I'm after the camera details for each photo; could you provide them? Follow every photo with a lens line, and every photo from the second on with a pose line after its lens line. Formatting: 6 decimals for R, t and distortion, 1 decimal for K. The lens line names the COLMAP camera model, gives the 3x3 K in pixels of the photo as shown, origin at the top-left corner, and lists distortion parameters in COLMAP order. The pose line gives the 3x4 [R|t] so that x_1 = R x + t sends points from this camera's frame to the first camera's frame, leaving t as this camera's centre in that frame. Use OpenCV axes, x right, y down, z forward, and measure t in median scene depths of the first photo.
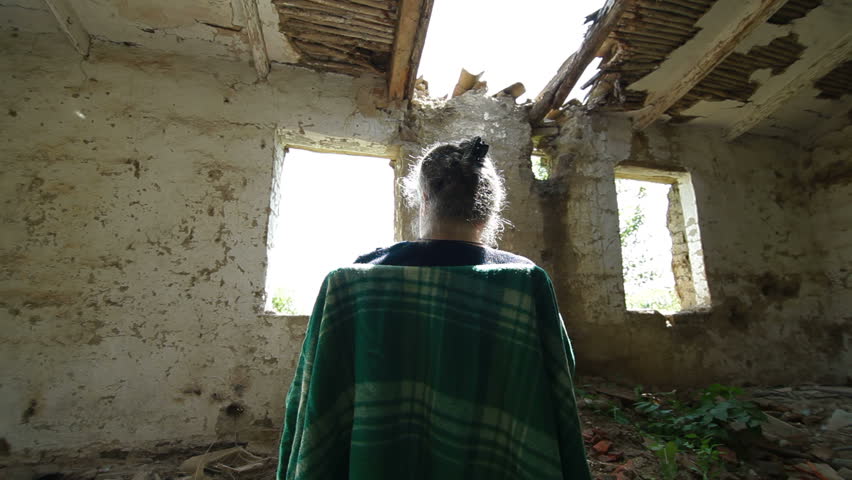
lens RADIAL K [[369.7, 0, 426.8], [0, 369.7, 244.9], [0, 0, 1]] dist [-0.013011, -0.004607]
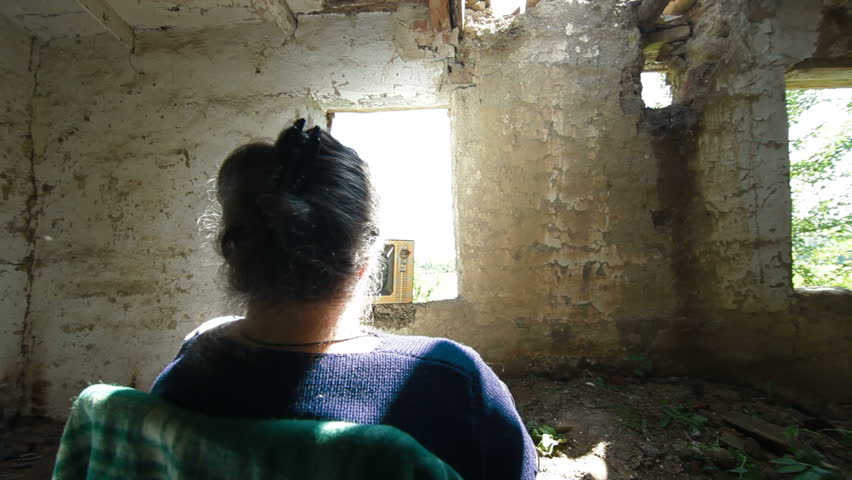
lens RADIAL K [[369.7, 0, 427.4], [0, 369.7, 242.9], [0, 0, 1]] dist [-0.013011, -0.004607]
pose [[0.946792, -0.022578, -0.321052, 0.137734], [0.071339, 0.987445, 0.140939, -0.064949], [0.313839, -0.156344, 0.936516, 0.197966]]
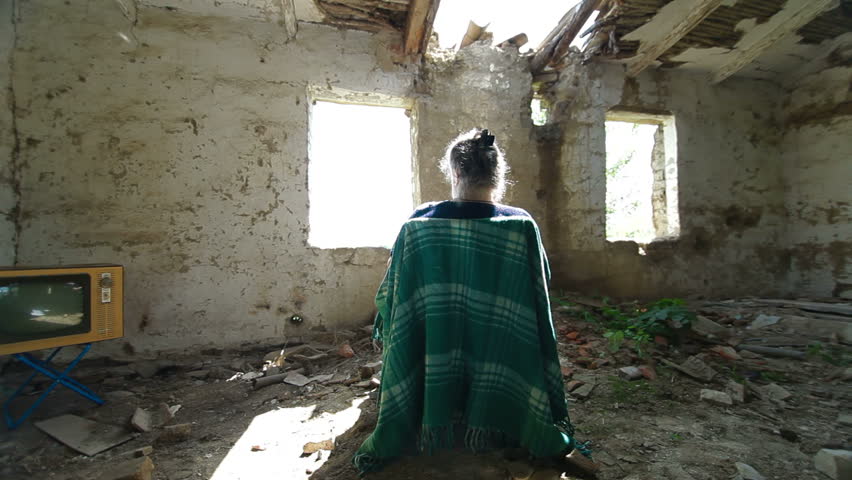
lens RADIAL K [[369.7, 0, 427.9], [0, 369.7, 241.0], [0, 0, 1]] dist [-0.013011, -0.004607]
pose [[0.999888, -0.013110, 0.007277, -0.052581], [0.011602, 0.983881, 0.178447, -0.043317], [-0.009499, -0.178342, 0.983923, -0.201748]]
